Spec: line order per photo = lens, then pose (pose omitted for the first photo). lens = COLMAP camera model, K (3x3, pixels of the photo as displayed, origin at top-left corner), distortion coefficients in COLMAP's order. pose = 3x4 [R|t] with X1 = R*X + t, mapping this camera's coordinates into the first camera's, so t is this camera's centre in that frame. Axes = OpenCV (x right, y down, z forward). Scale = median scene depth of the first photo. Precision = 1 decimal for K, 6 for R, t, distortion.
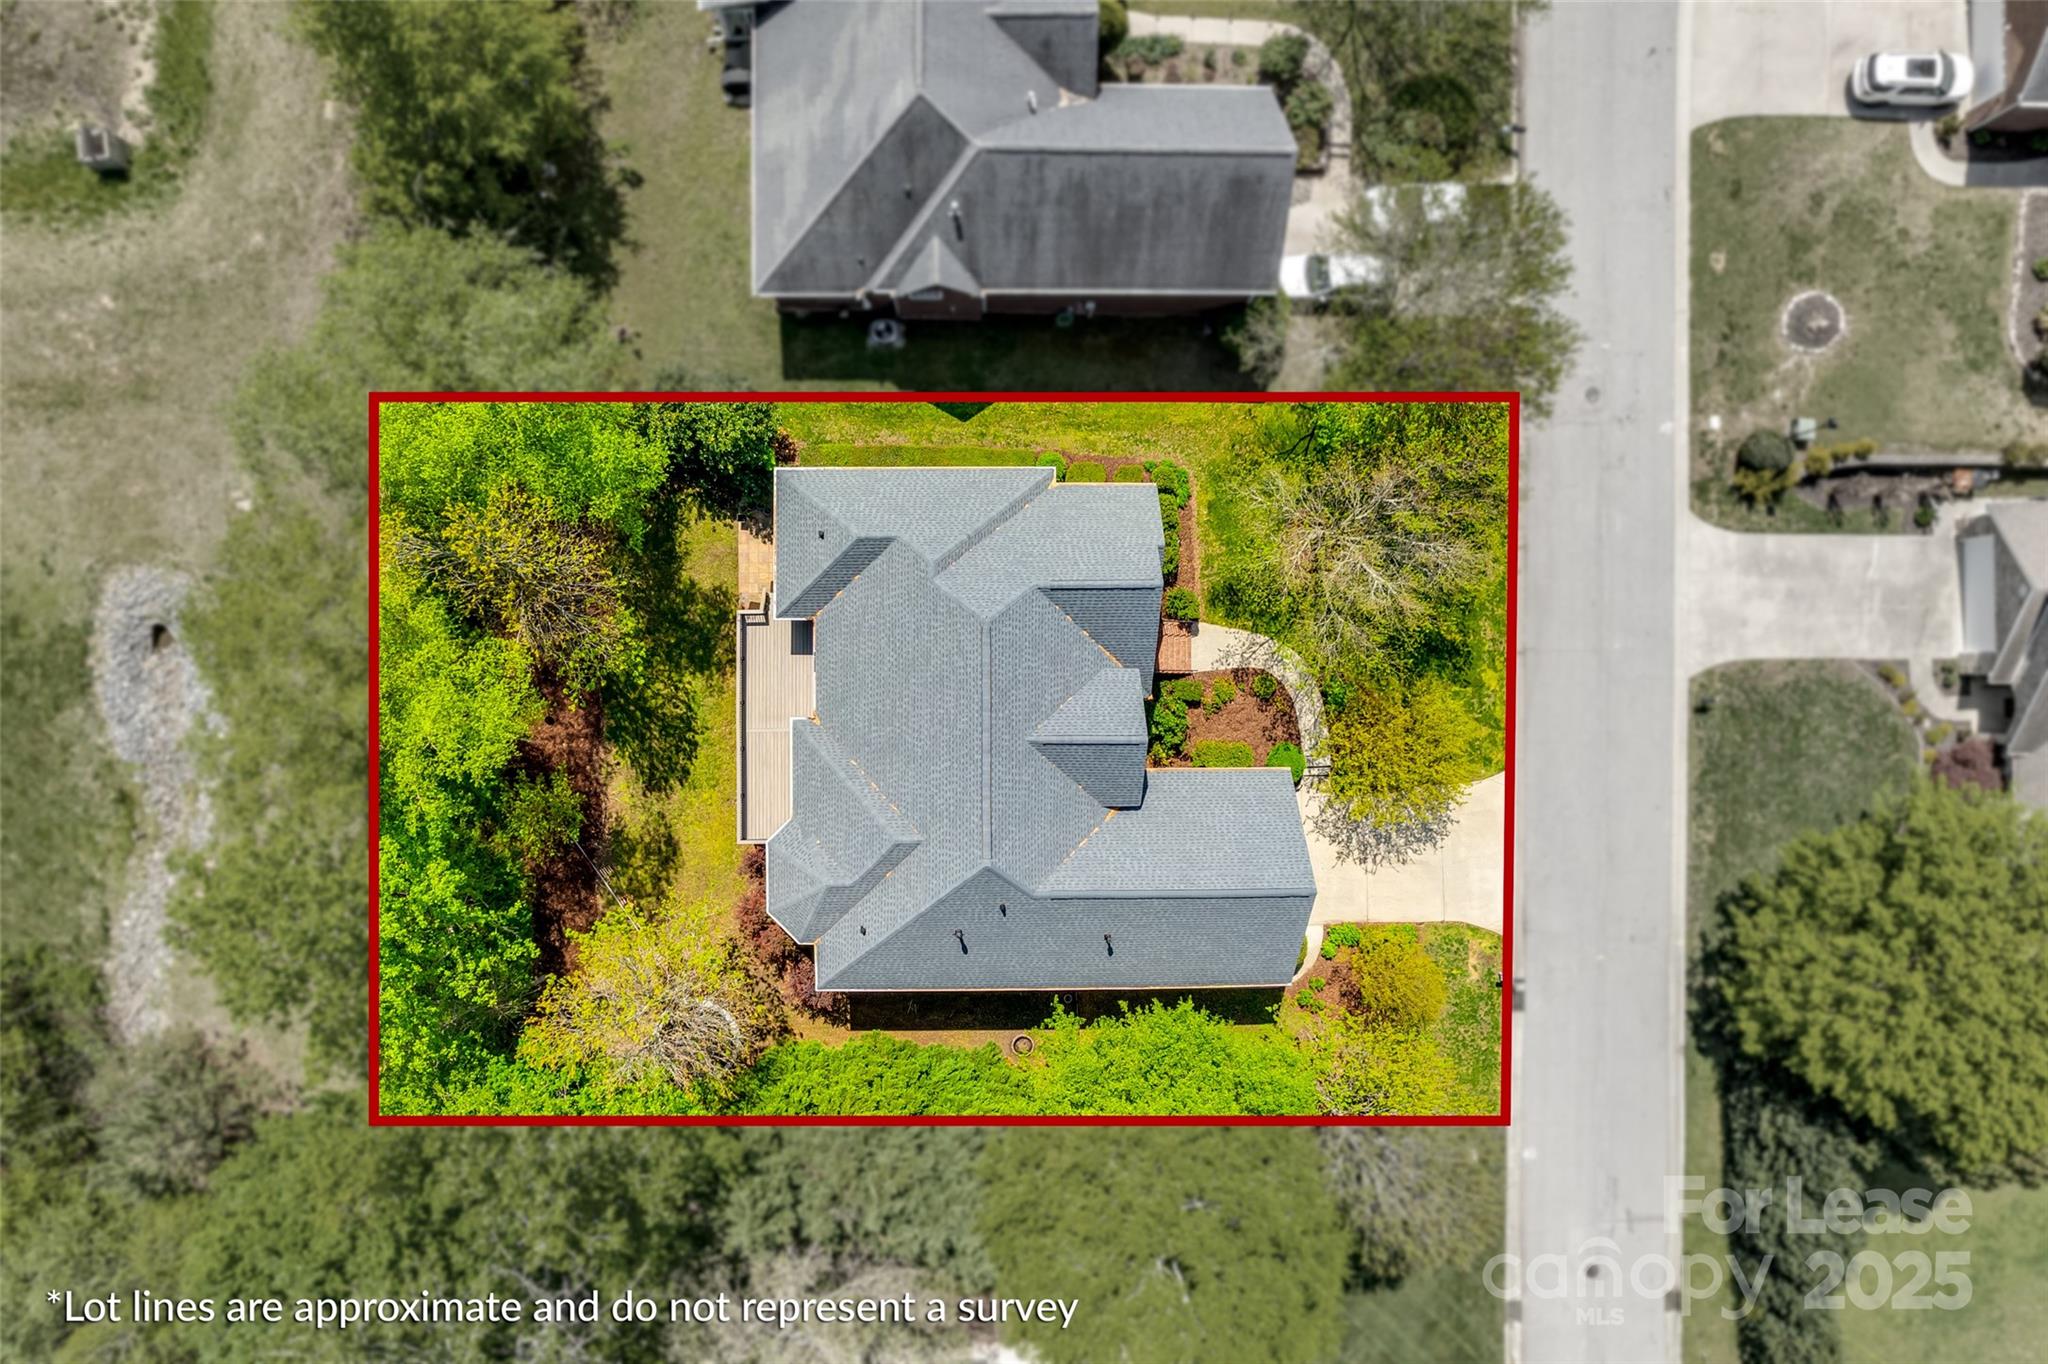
lens RADIAL K [[1347.8, 0, 1024.0], [0, 1347.8, 682.0], [0, 0, 1]] dist [-0.052364, -0.000188]
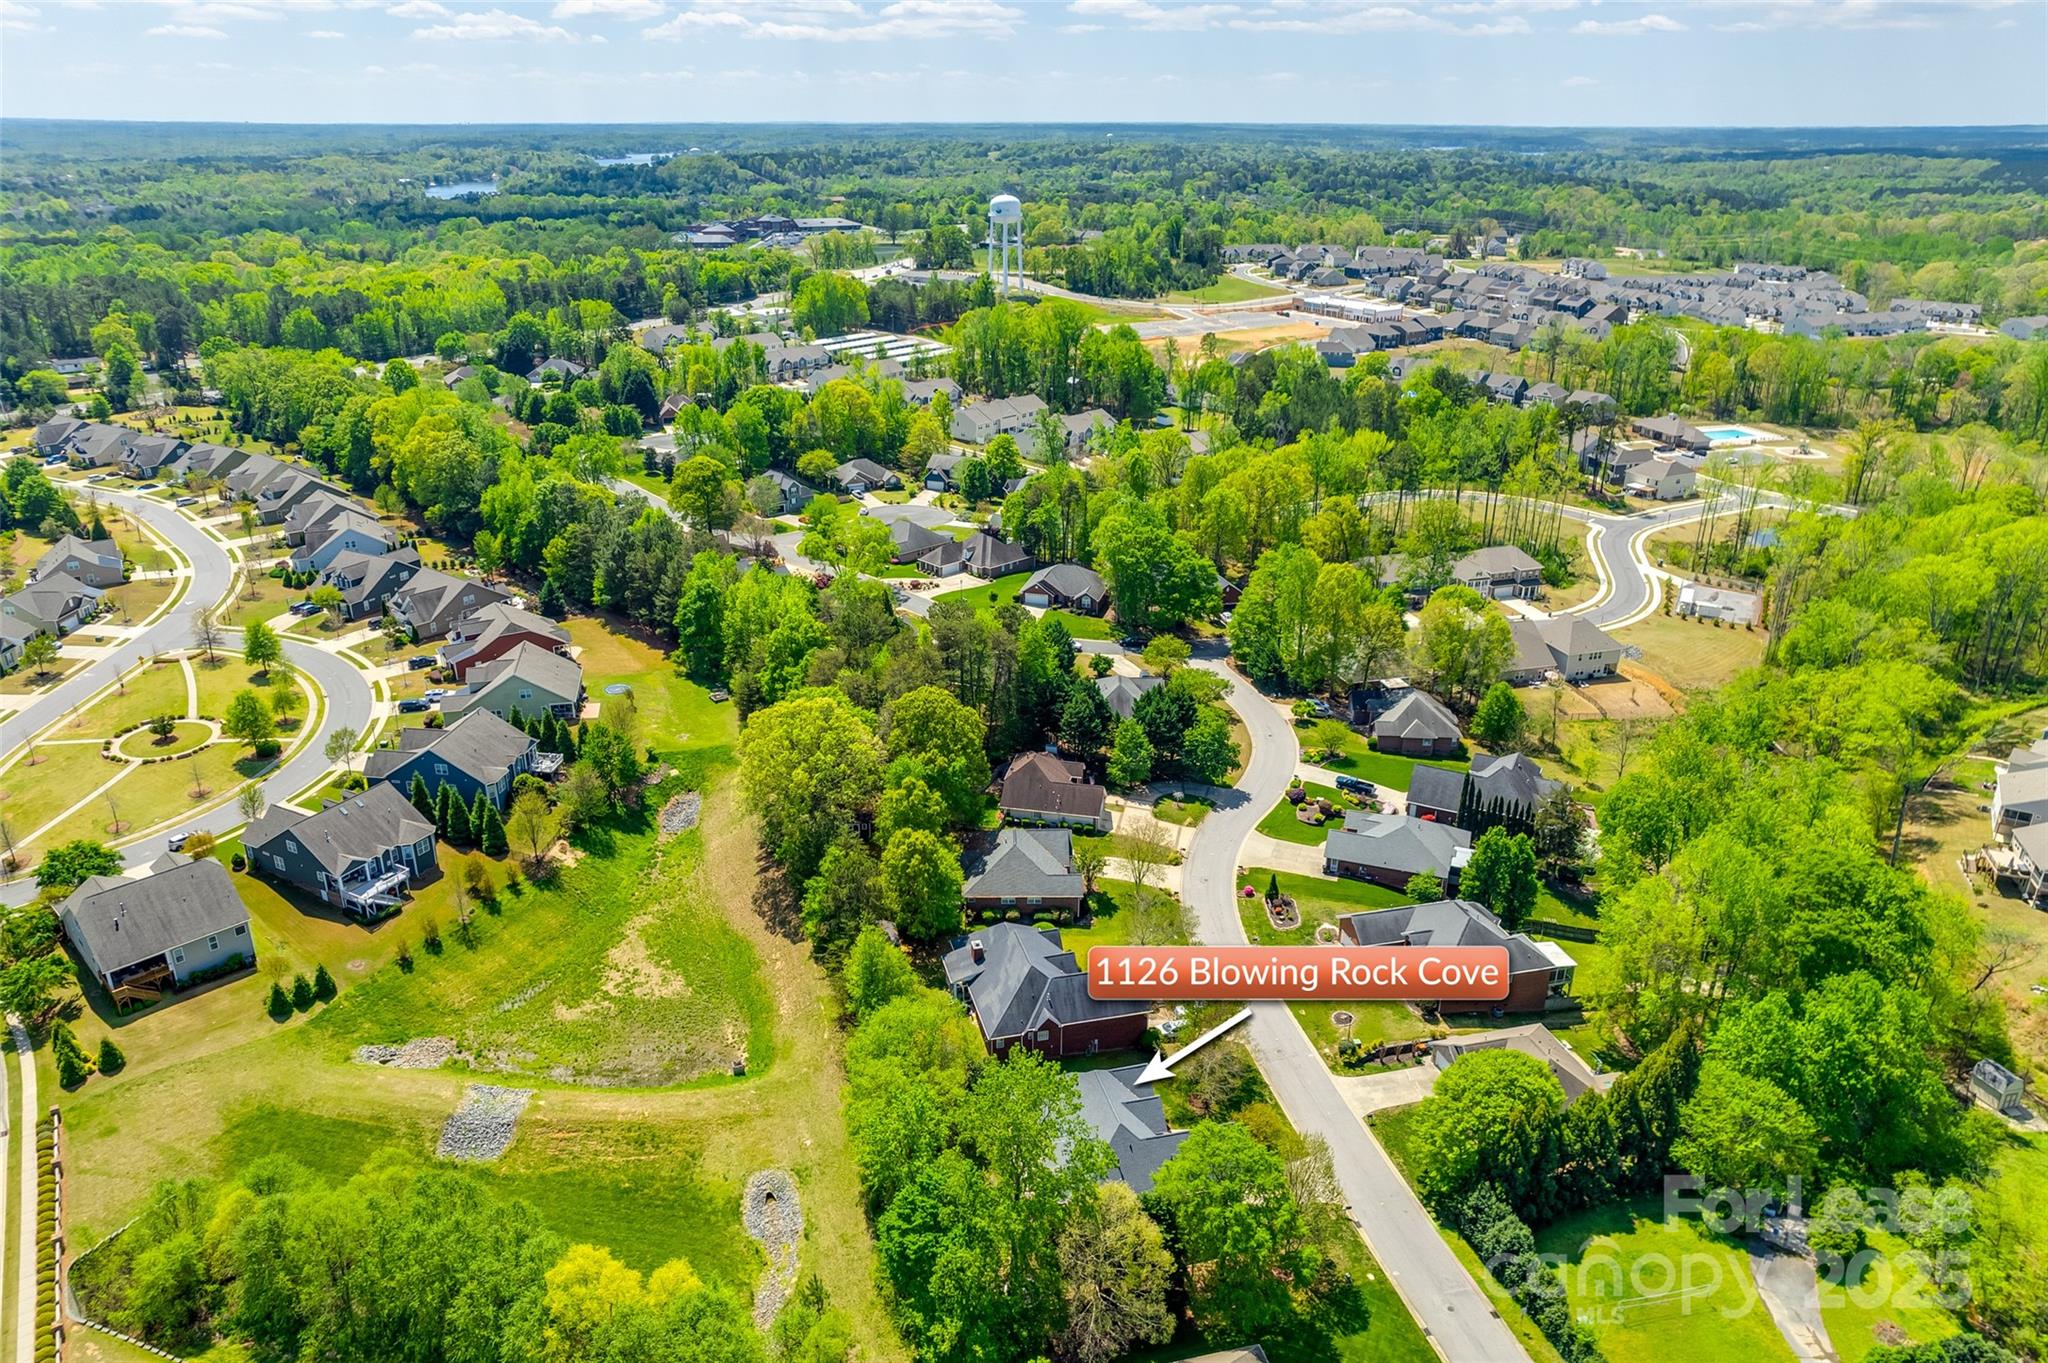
lens RADIAL K [[1347.8, 0, 1024.0], [0, 1347.8, 681.5], [0, 0, 1]] dist [-0.052364, -0.000188]
pose [[0.969921, -0.118859, 0.212428, -0.596539], [0.242135, 0.381568, -0.892063, 1.882356], [0.024974, 0.916667, 0.398871, -0.835485]]
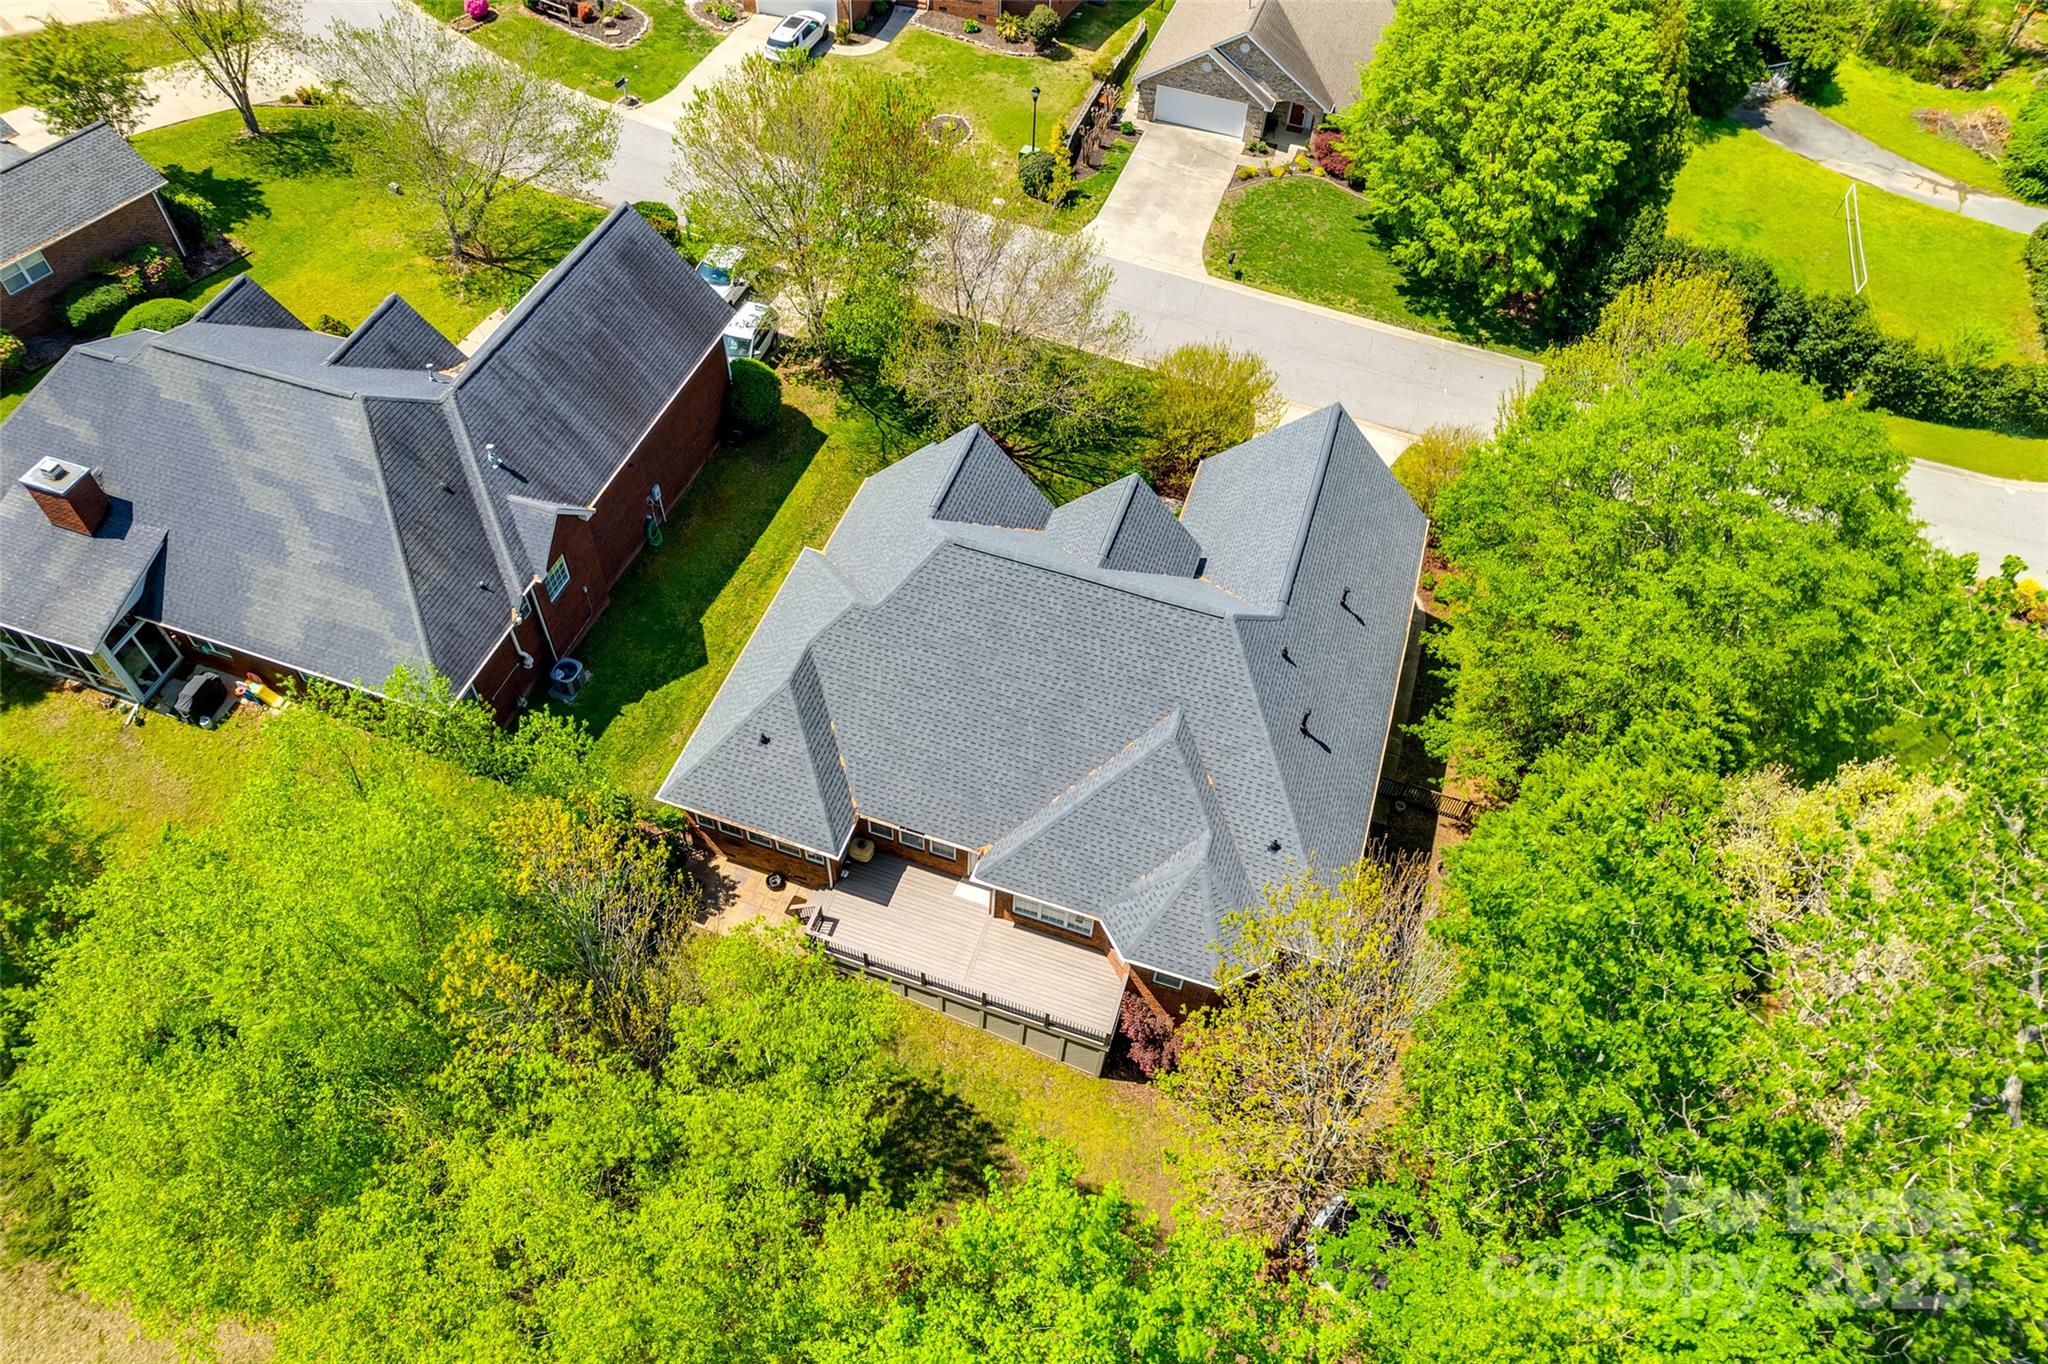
lens RADIAL K [[1347.8, 0, 1024.0], [0, 1347.8, 682.0], [0, 0, 1]] dist [-0.052364, -0.000188]
pose [[0.320514, -0.761697, 0.563106, -0.460111], [0.946723, 0.277293, -0.163779, 0.135100], [-0.031395, 0.585599, 0.809993, 0.309910]]
